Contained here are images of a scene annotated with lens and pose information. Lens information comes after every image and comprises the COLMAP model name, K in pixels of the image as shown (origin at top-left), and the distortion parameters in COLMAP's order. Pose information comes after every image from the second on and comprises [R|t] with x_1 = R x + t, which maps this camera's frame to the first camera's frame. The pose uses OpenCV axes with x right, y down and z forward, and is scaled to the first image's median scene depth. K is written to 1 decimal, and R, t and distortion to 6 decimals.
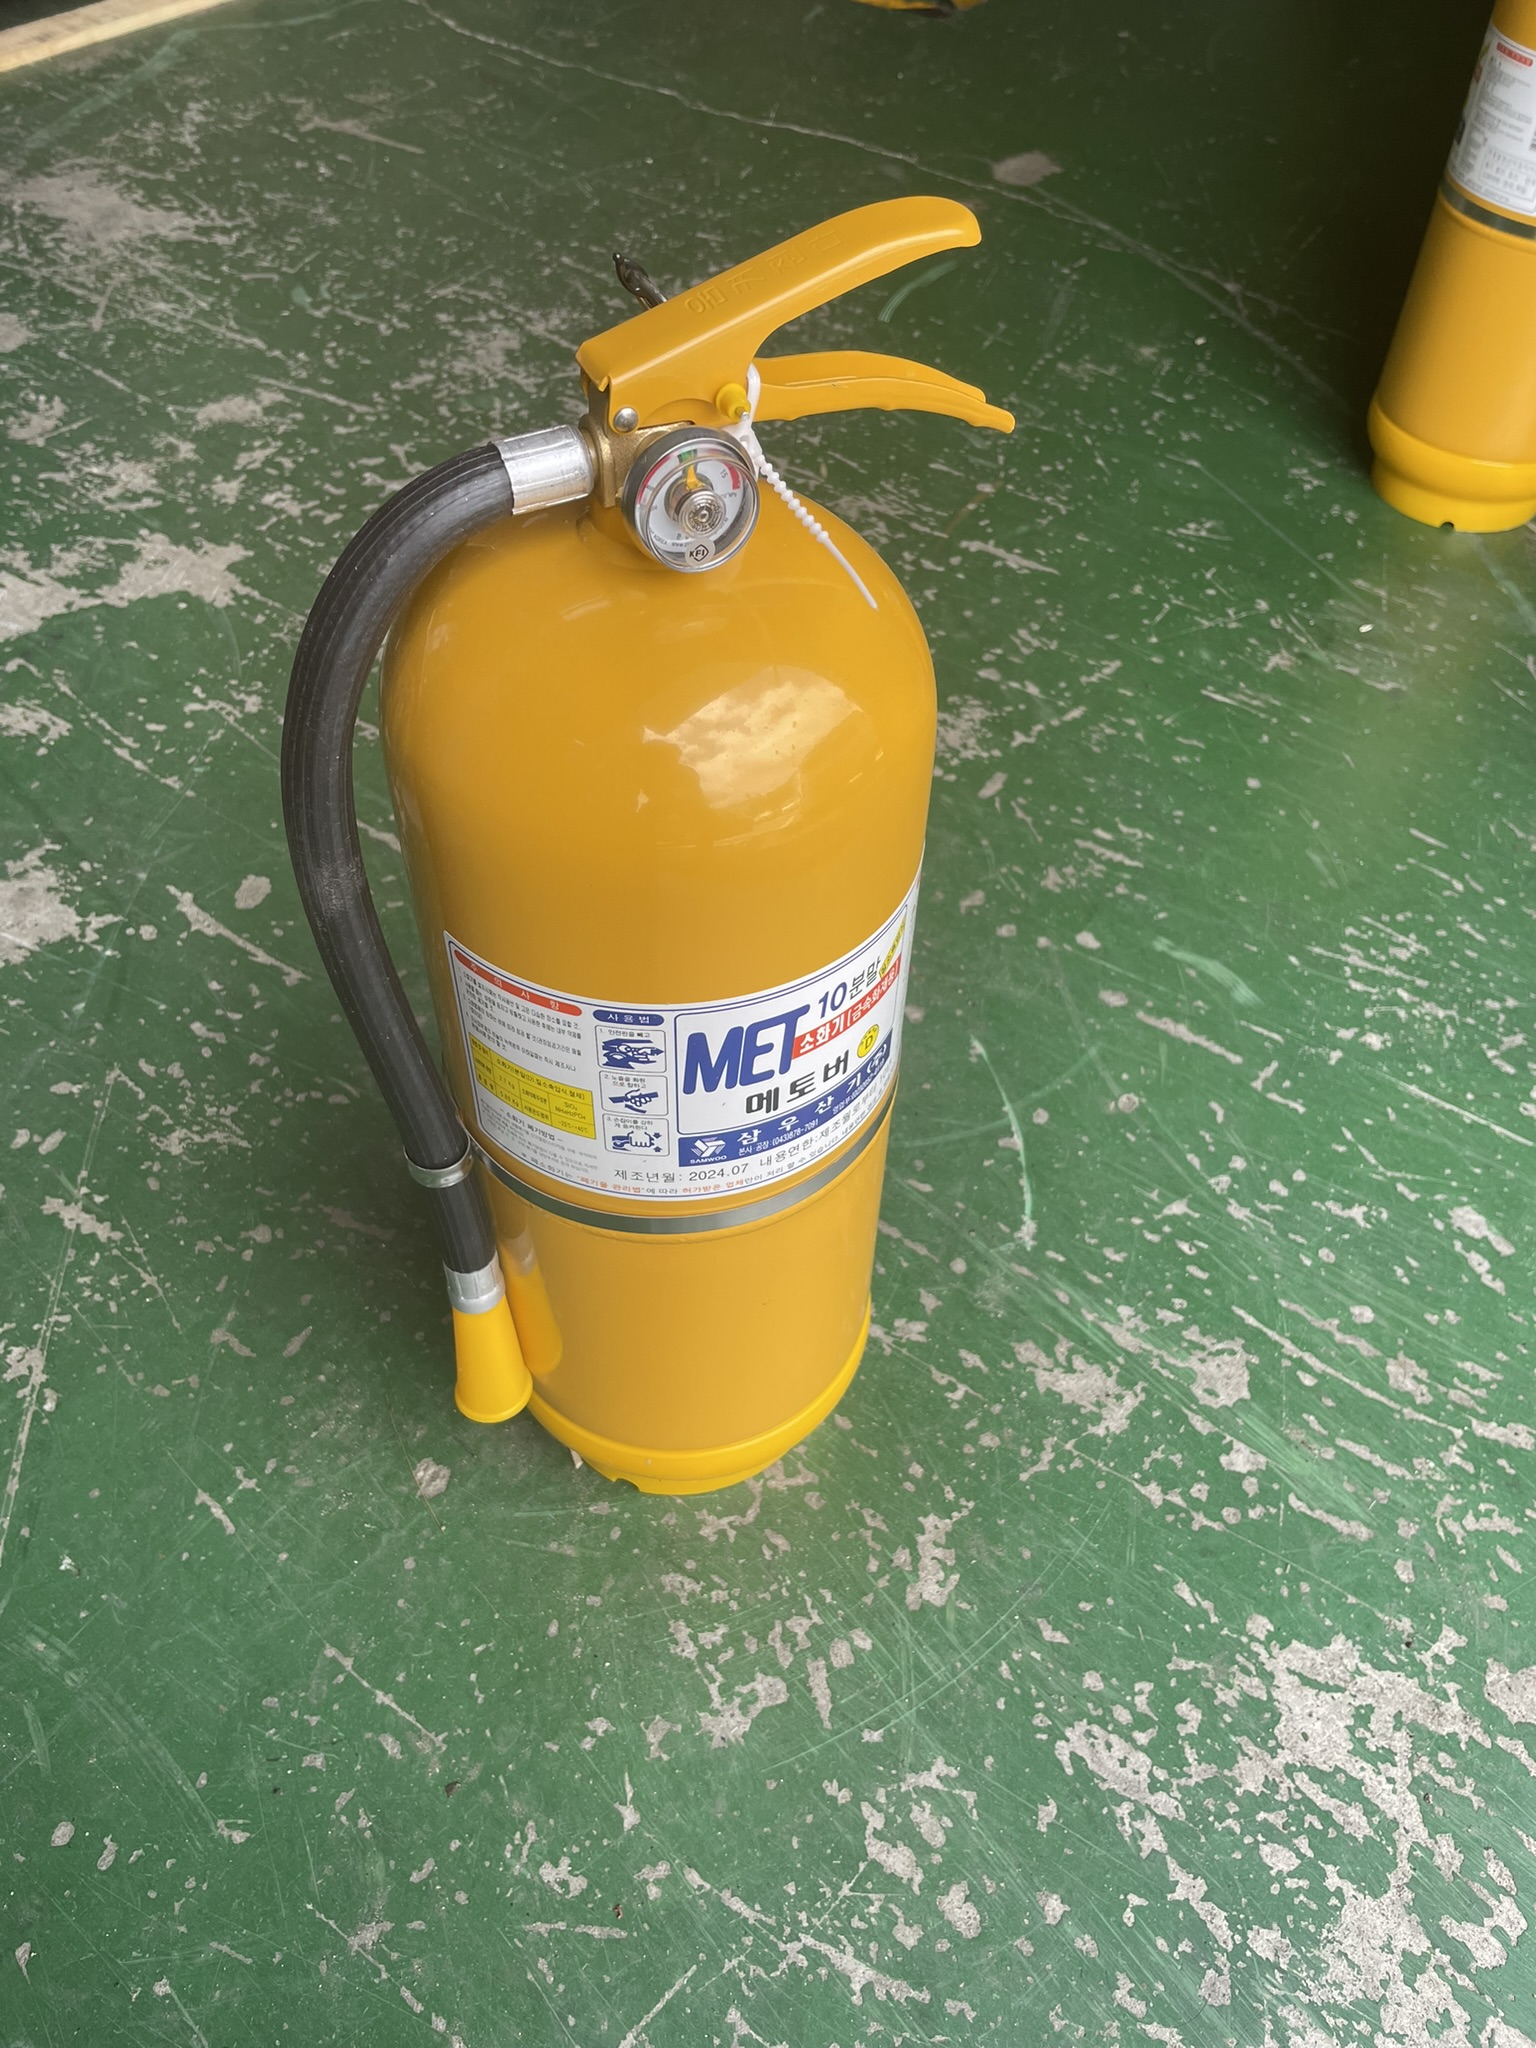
lens RADIAL K [[1591.3, 0, 768.0], [0, 1591.3, 1024.0], [0, 0, 1]] dist [0.077352, -0.137015]
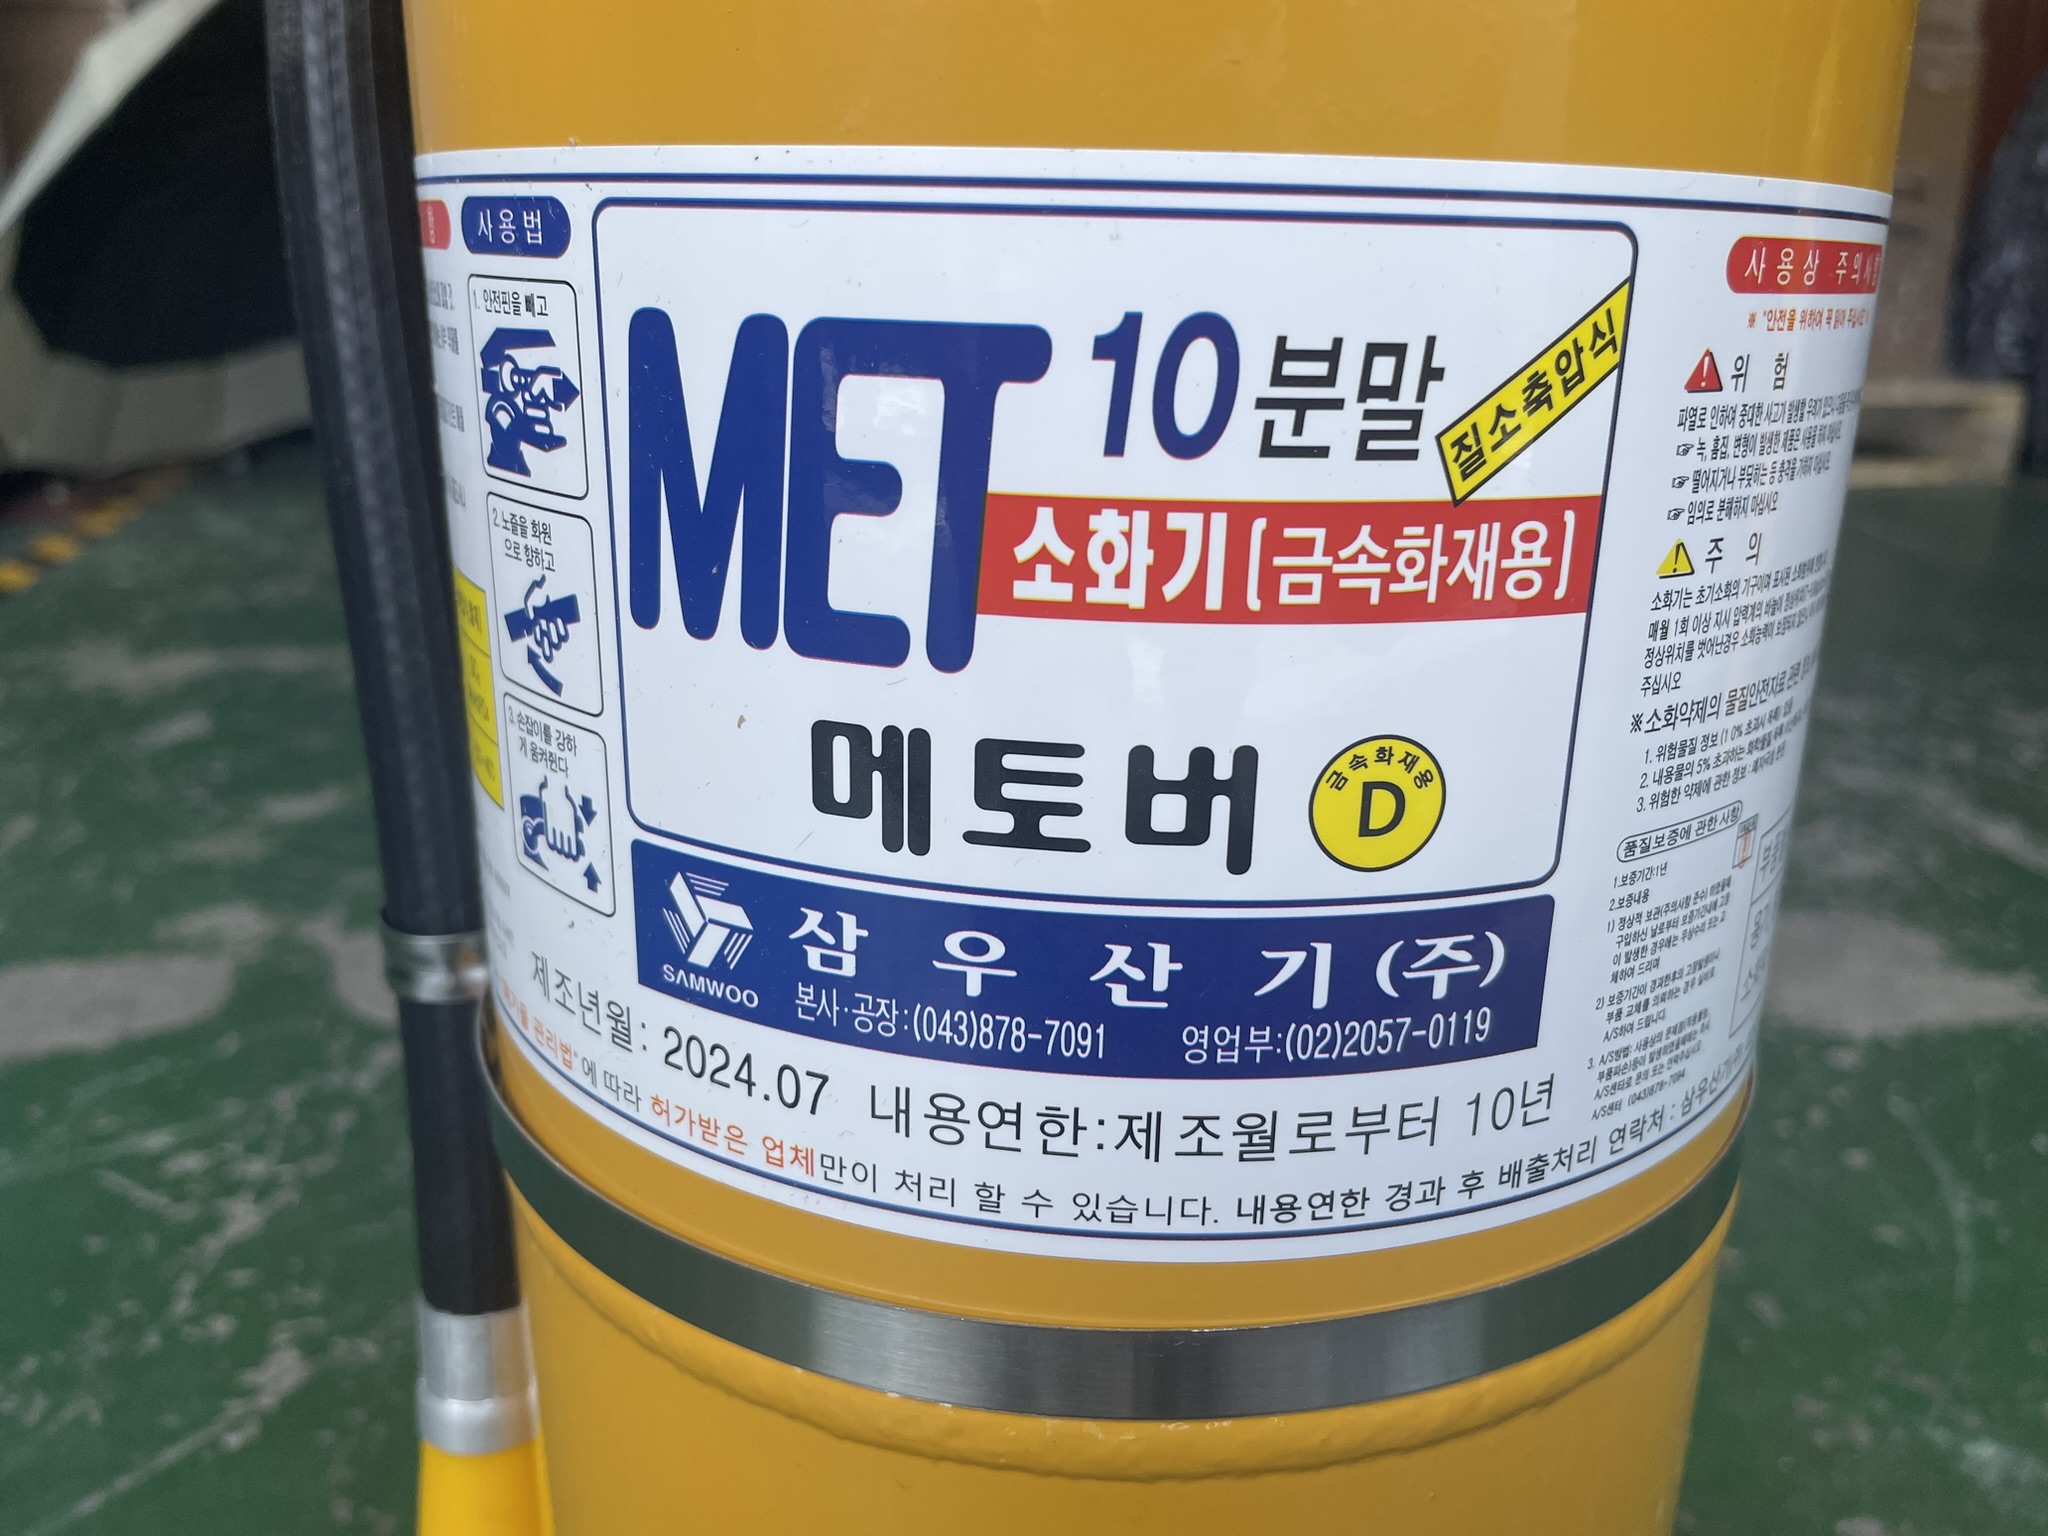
lens RADIAL K [[1638.6, 0, 1024.0], [0, 1638.6, 768.0], [0, 0, 1]] dist [0.093273, -0.265545]
pose [[0.750336, 0.198078, -0.630683, 0.194789], [-0.490673, 0.806208, -0.330558, 0.127946], [0.442986, 0.557488, 0.702118, 0.811264]]
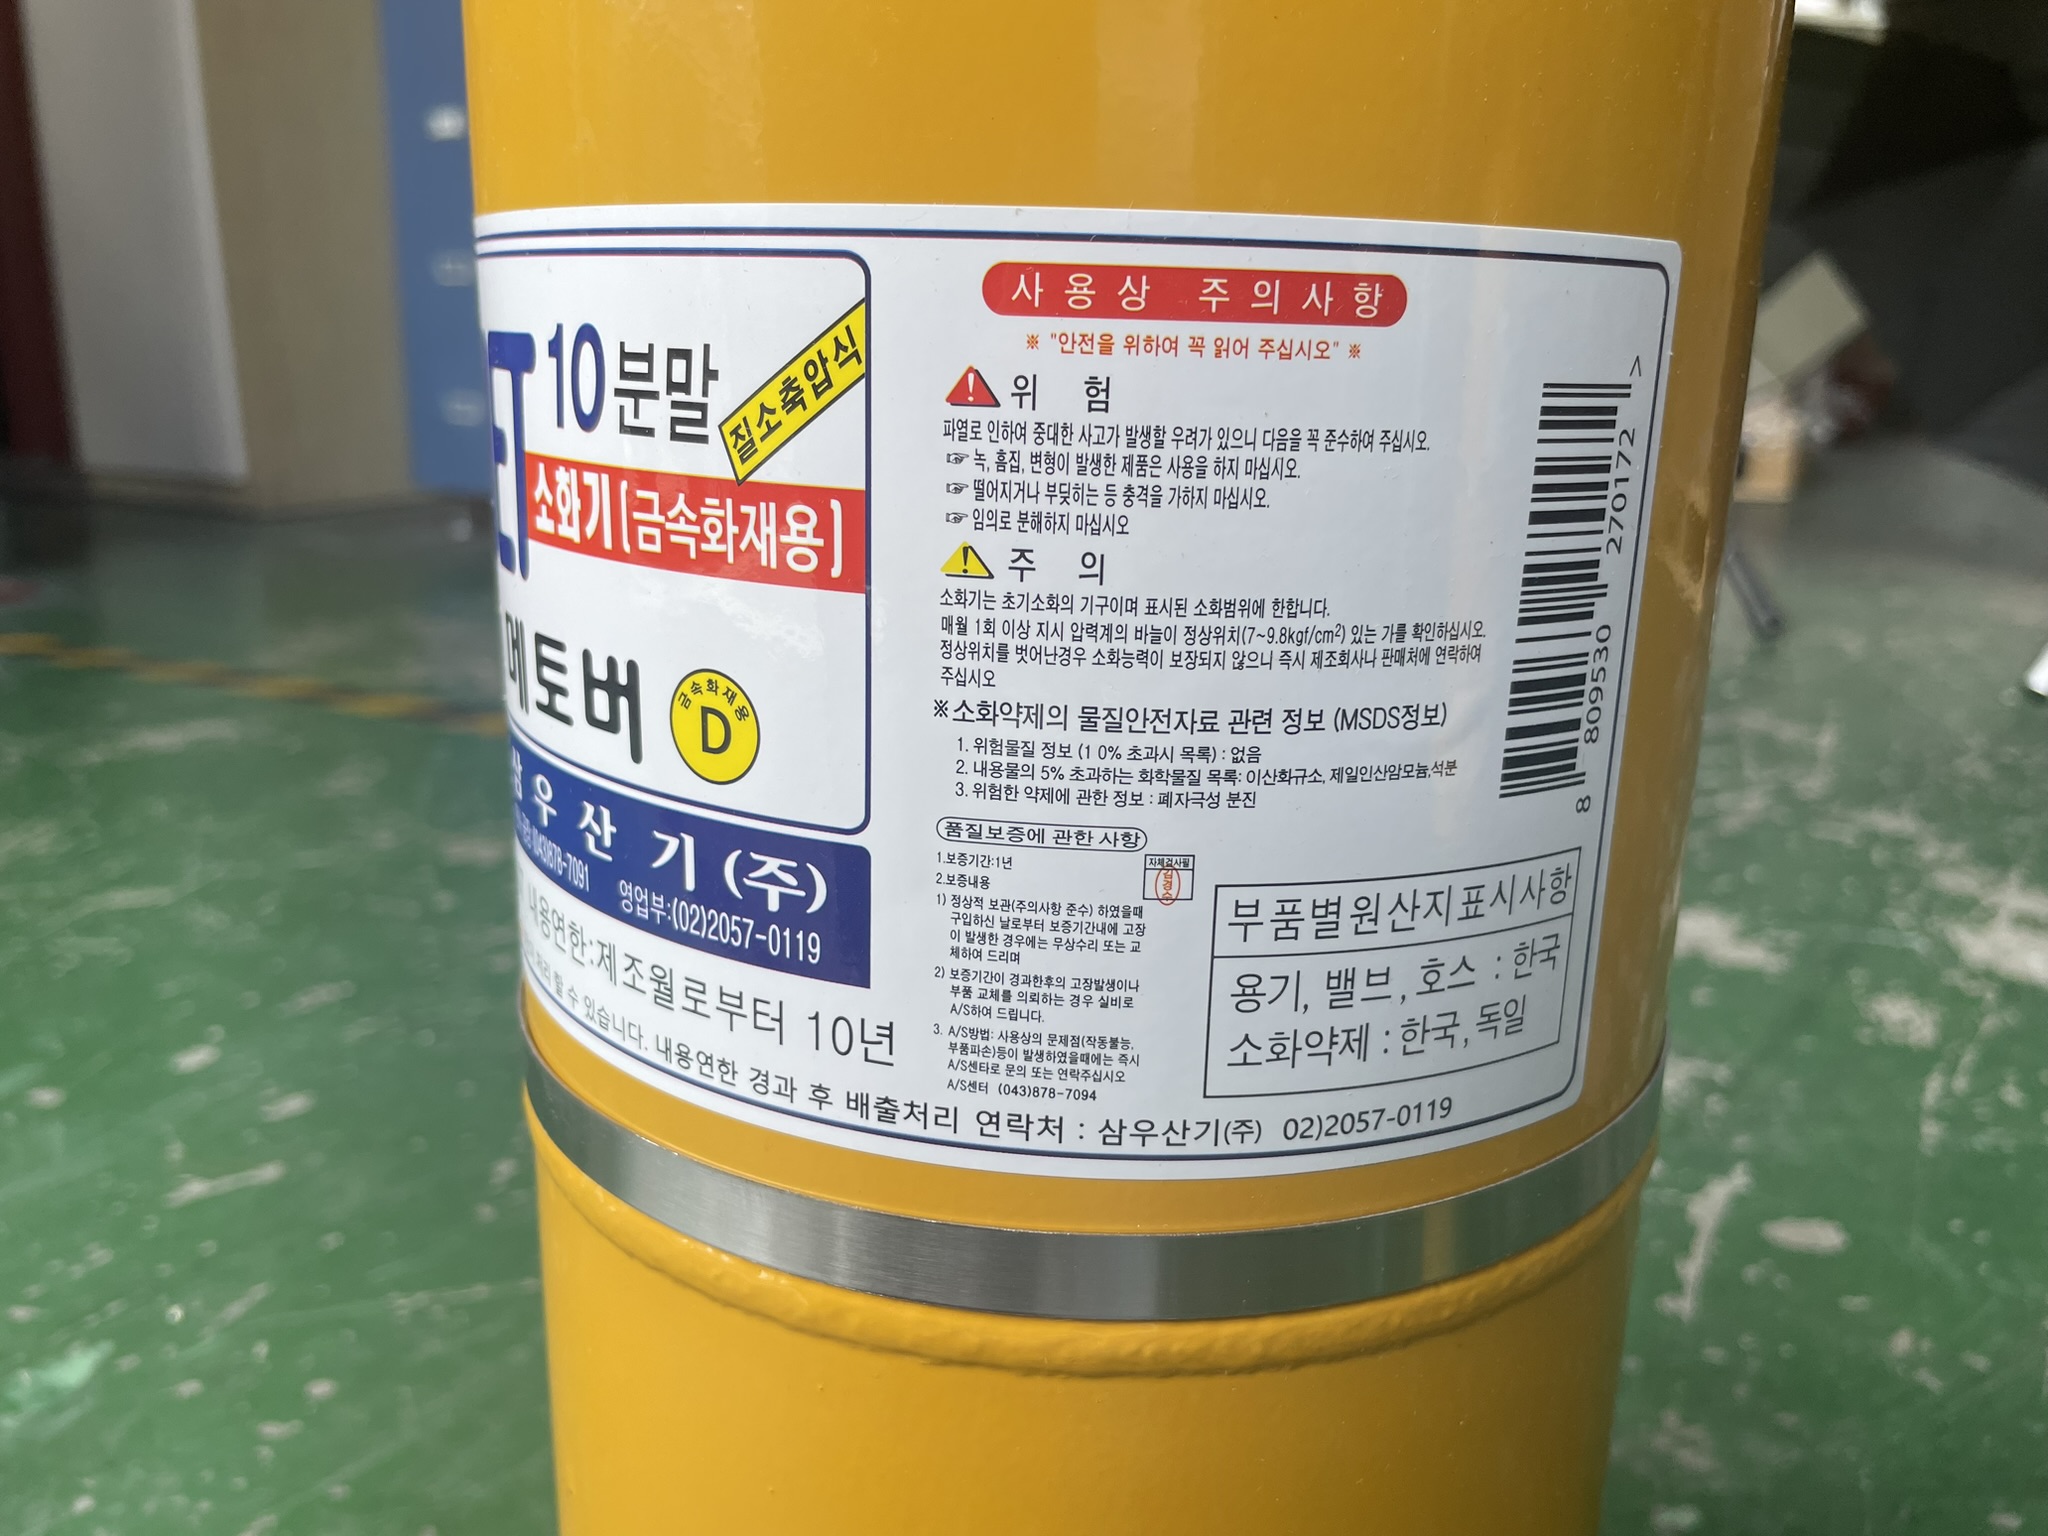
lens RADIAL K [[1591.3, 0, 1024.0], [0, 1591.3, 768.0], [0, 0, 1]] dist [0.077352, -0.137015]
pose [[0.097810, 0.244496, -0.964705, 0.390105], [-0.750346, 0.654904, 0.089903, -0.058285], [0.653770, 0.715068, 0.247512, 1.000107]]
